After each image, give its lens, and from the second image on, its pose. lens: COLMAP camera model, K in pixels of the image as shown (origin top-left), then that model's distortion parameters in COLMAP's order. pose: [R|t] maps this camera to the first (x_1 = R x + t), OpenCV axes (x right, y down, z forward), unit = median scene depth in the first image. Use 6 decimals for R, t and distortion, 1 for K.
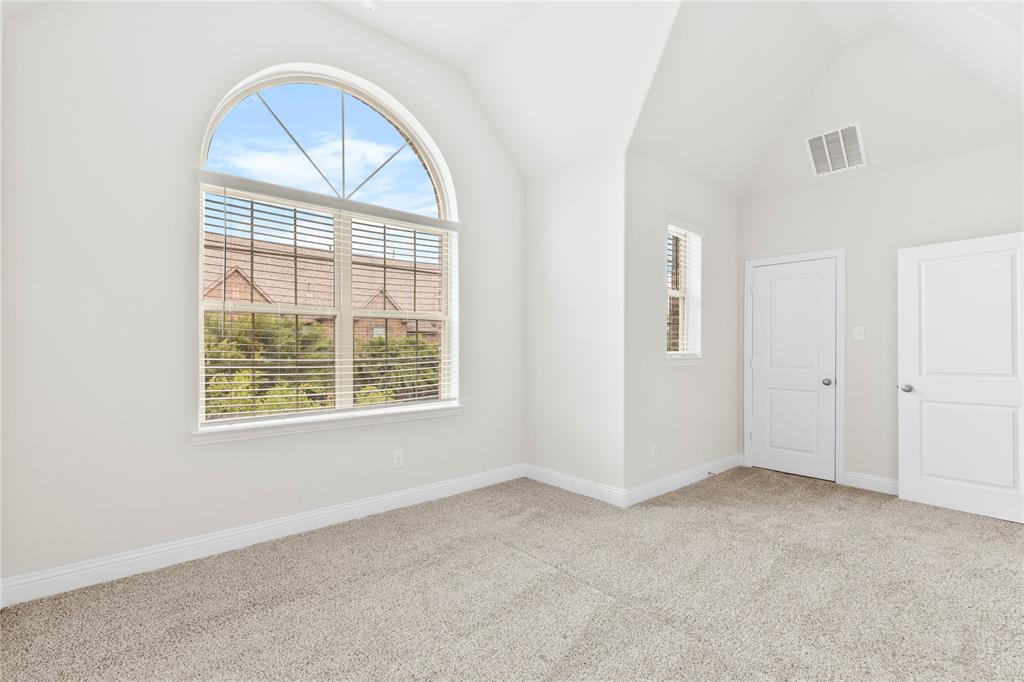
lens RADIAL K [[455.4, 0, 506.7], [0, 455.4, 350.5], [0, 0, 1]] dist [0.000258, -0.000597]
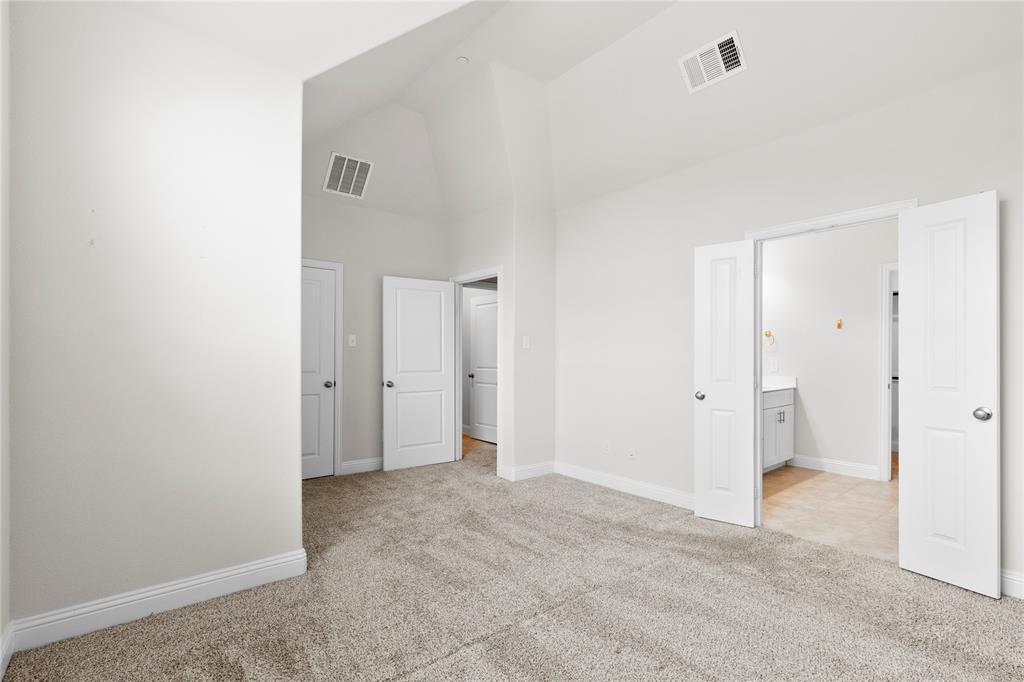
lens RADIAL K [[455.4, 0, 531.6], [0, 455.4, 358.0], [0, 0, 1]] dist [0.000258, -0.000597]
pose [[0.039000, -0.009338, 0.999196, -0.426647], [0.000475, 0.999956, 0.009326, -0.004520], [-0.999239, 0.000111, 0.039003, 0.577989]]
